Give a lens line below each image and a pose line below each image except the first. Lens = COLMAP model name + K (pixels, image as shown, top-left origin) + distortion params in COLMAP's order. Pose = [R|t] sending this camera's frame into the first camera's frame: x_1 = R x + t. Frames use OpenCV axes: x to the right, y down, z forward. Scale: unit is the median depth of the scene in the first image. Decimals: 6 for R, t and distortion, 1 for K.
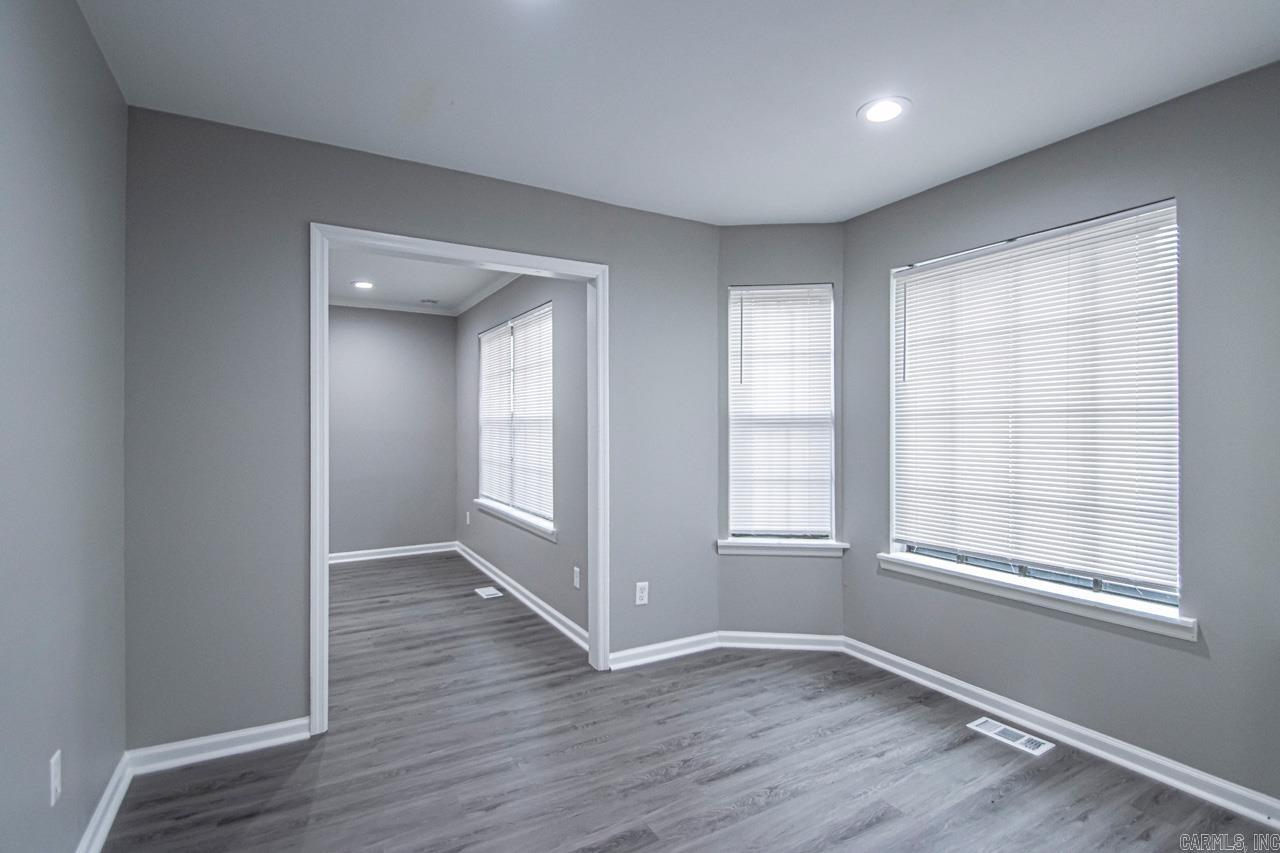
lens RADIAL K [[595.6, 0, 643.7], [0, 595.6, 424.2], [0, 0, 1]] dist [0.015633, -0.016987]
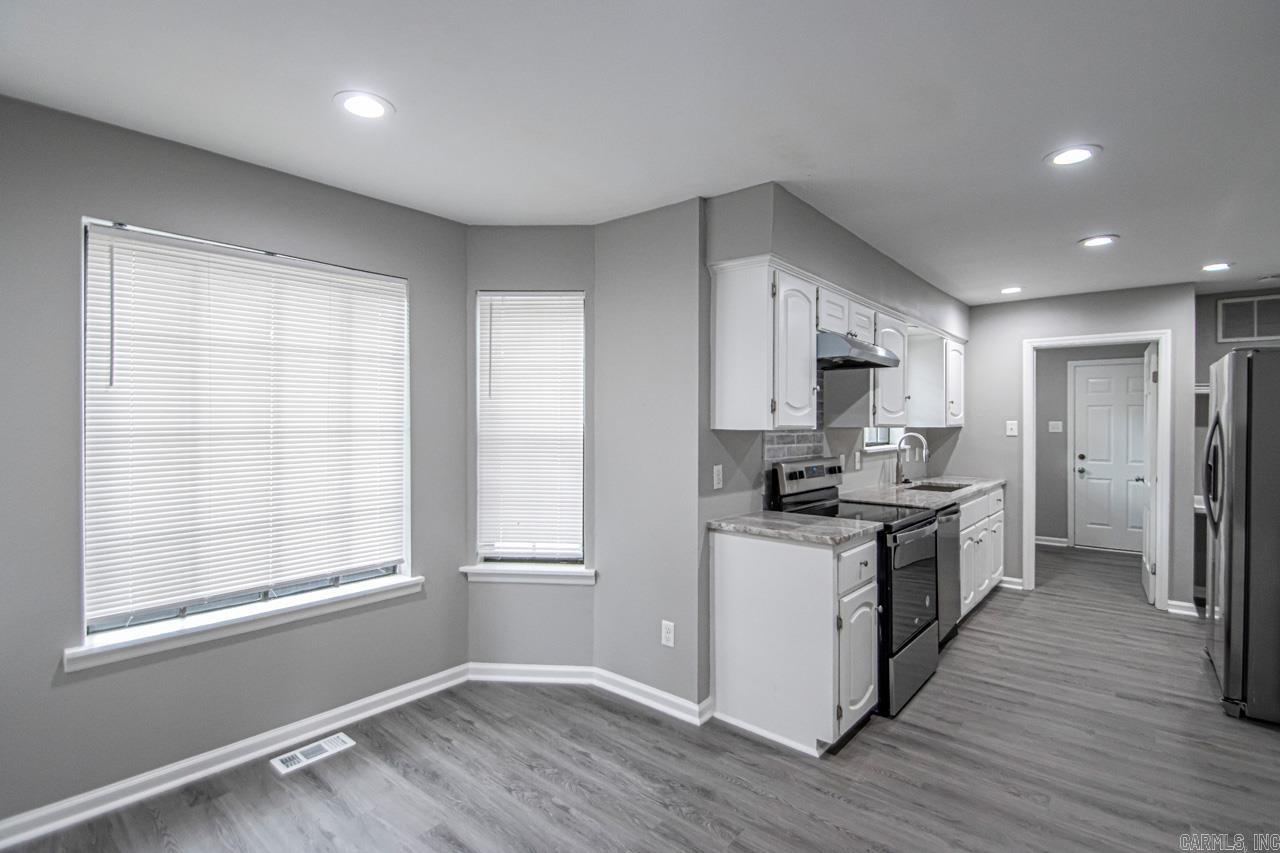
lens RADIAL K [[595.6, 0, 644.3], [0, 595.6, 423.6], [0, 0, 1]] dist [0.015633, -0.016987]
pose [[-0.322529, 0.000011, 0.946560, -0.451514], [-0.002183, 0.999997, -0.000755, -0.032138], [-0.946557, -0.002310, -0.322528, 0.680352]]
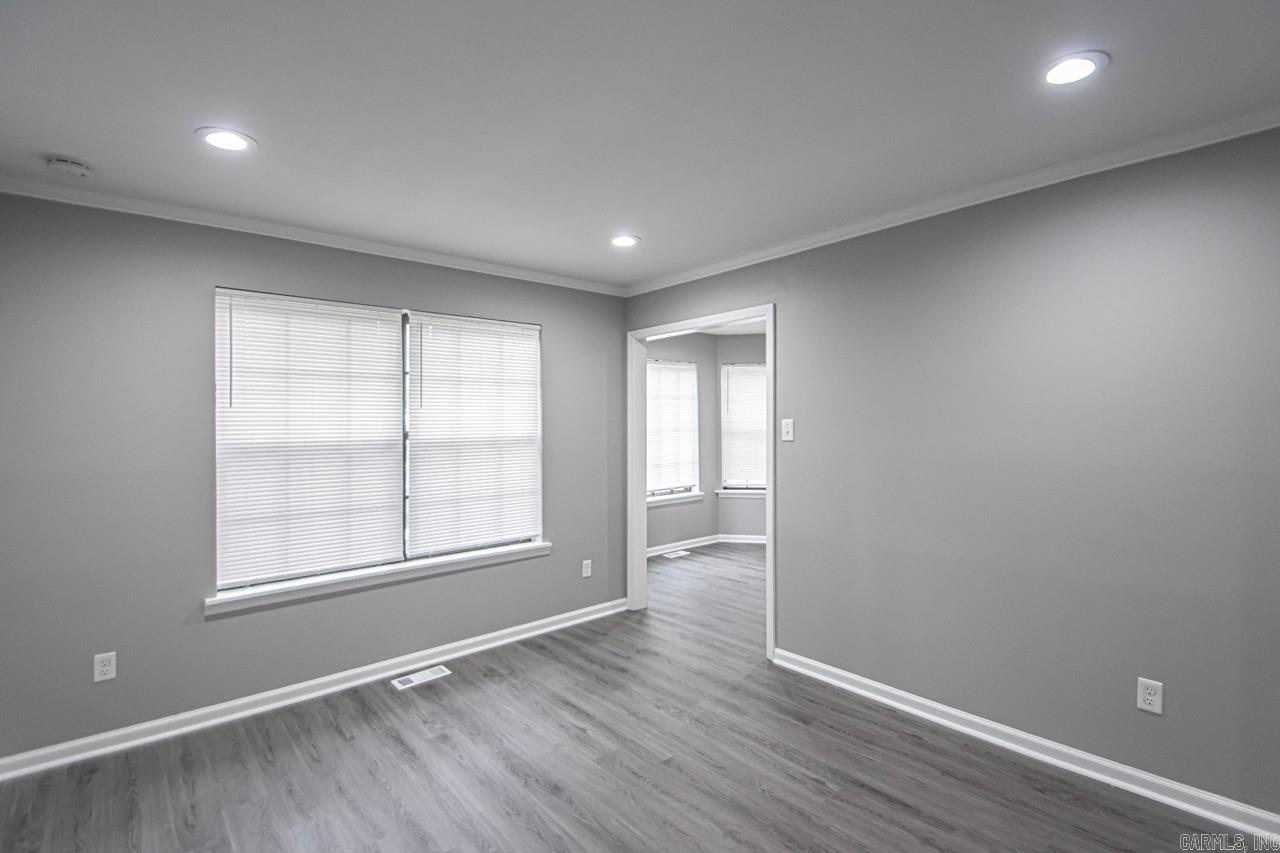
lens RADIAL K [[595.6, 0, 654.6], [0, 595.6, 416.8], [0, 0, 1]] dist [0.015633, -0.016987]
pose [[-0.191804, 0.022319, 0.981179, -1.630748], [0.021052, 0.999605, -0.018623, -0.025445], [-0.981207, 0.017084, -0.192198, 1.345676]]
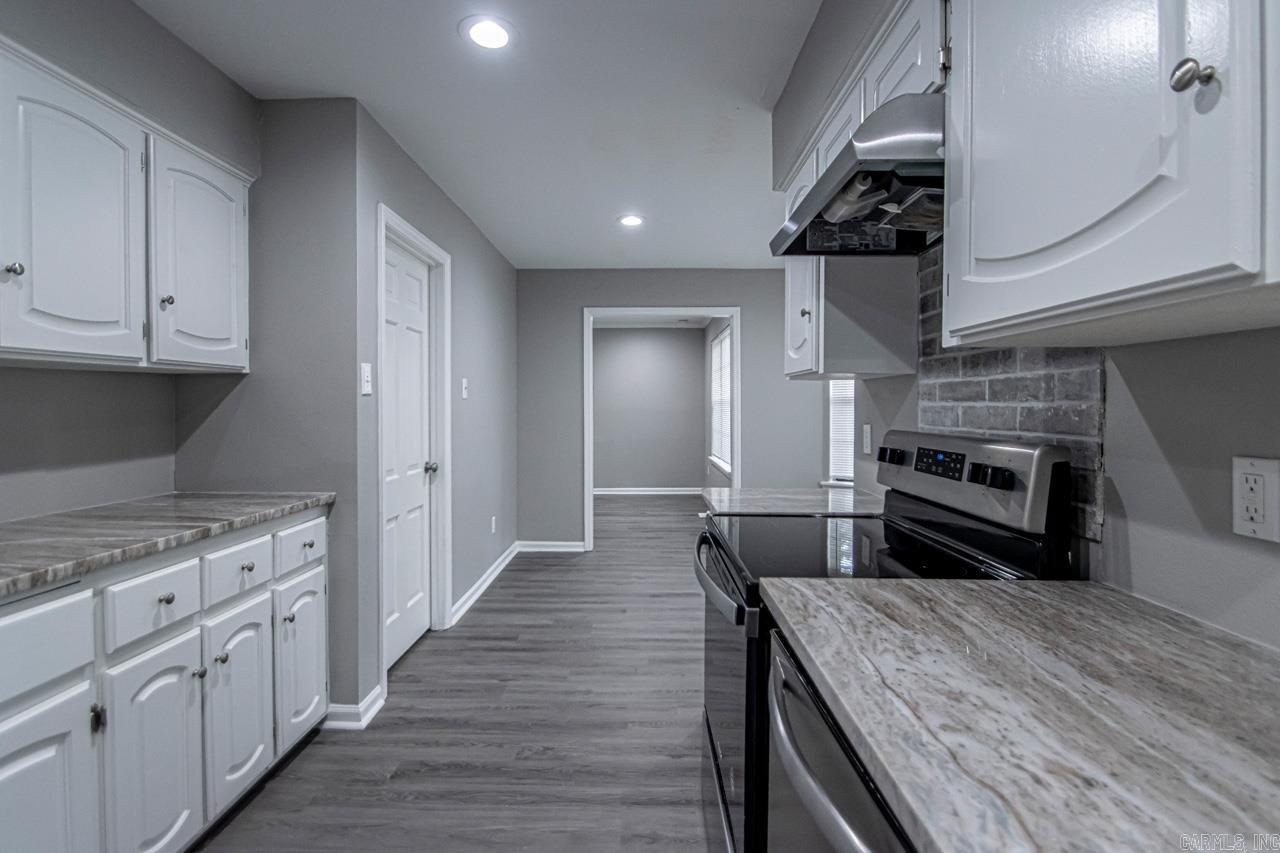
lens RADIAL K [[595.6, 0, 648.2], [0, 595.6, 413.7], [0, 0, 1]] dist [0.015633, -0.016987]
pose [[0.860847, 0.009203, -0.508781, 0.608380], [-0.004471, 0.999935, 0.010522, 0.014352], [0.508844, -0.006783, 0.860832, -0.600217]]
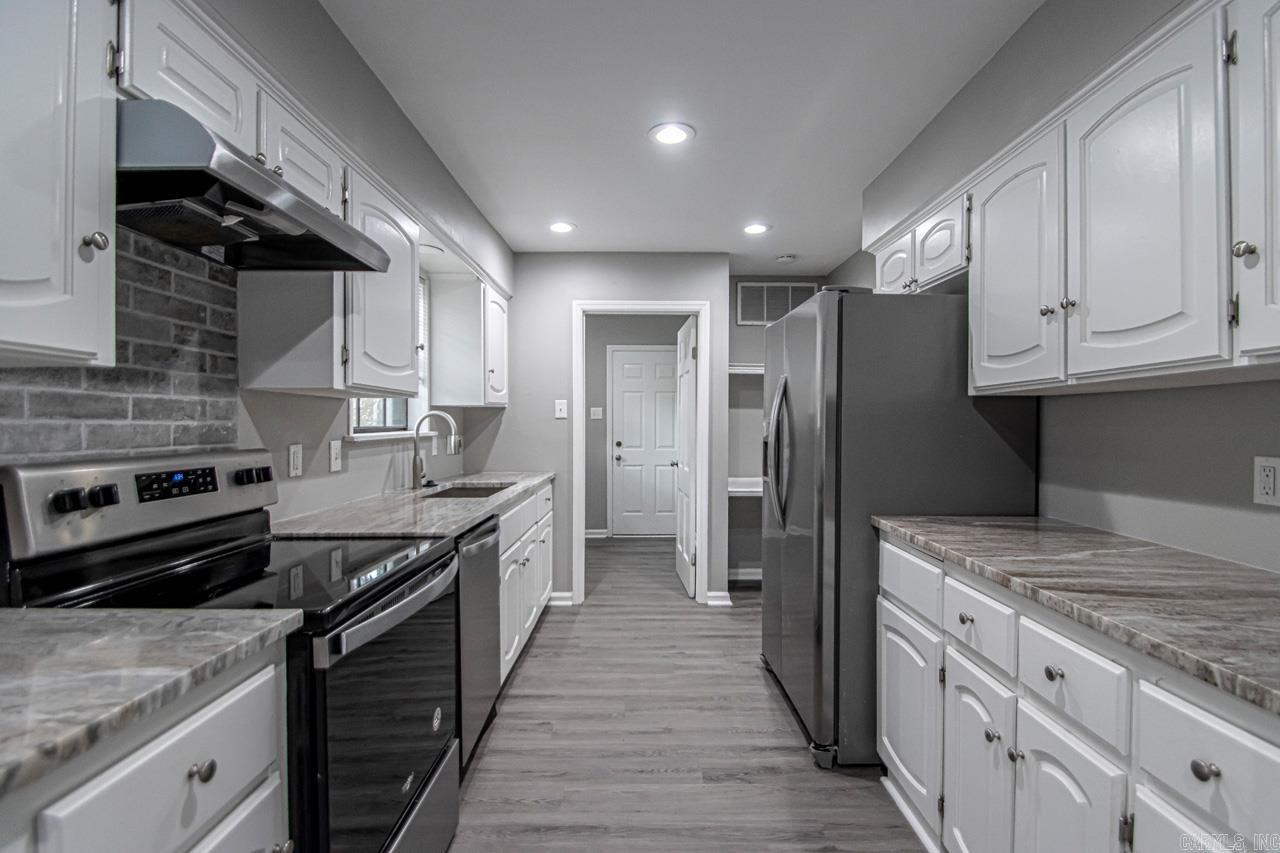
lens RADIAL K [[595.6, 0, 652.2], [0, 595.6, 420.2], [0, 0, 1]] dist [0.015633, -0.016987]
pose [[-0.867096, 0.003566, 0.498128, -0.033730], [0.001837, 0.999990, -0.003962, 0.011044], [-0.498137, -0.002520, -0.867095, 0.215345]]
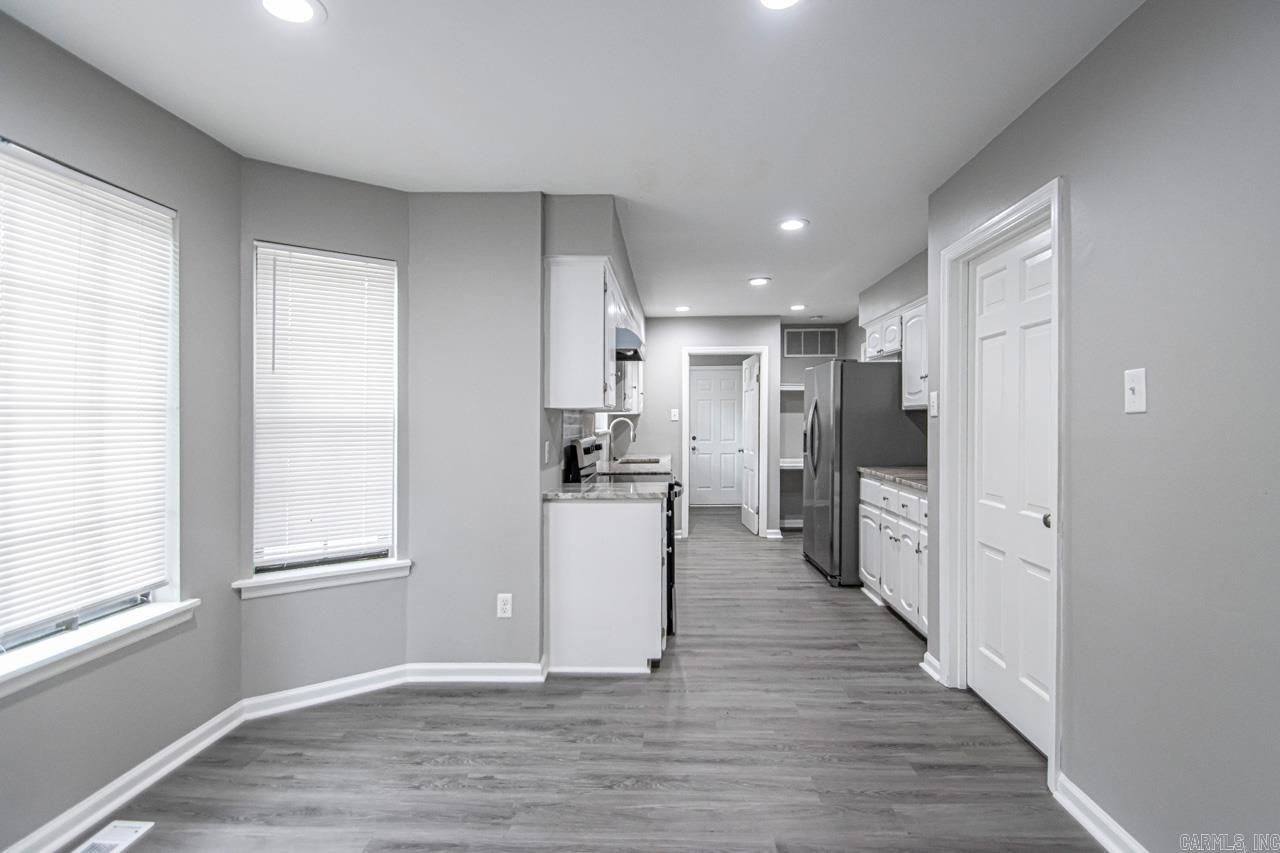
lens RADIAL K [[595.6, 0, 650.1], [0, 595.6, 425.2], [0, 0, 1]] dist [0.015633, -0.016987]
pose [[-0.838201, 0.004380, 0.545343, -0.298628], [0.010076, 0.999921, 0.007456, -0.000159], [-0.545268, 0.011744, -0.838180, 1.044072]]
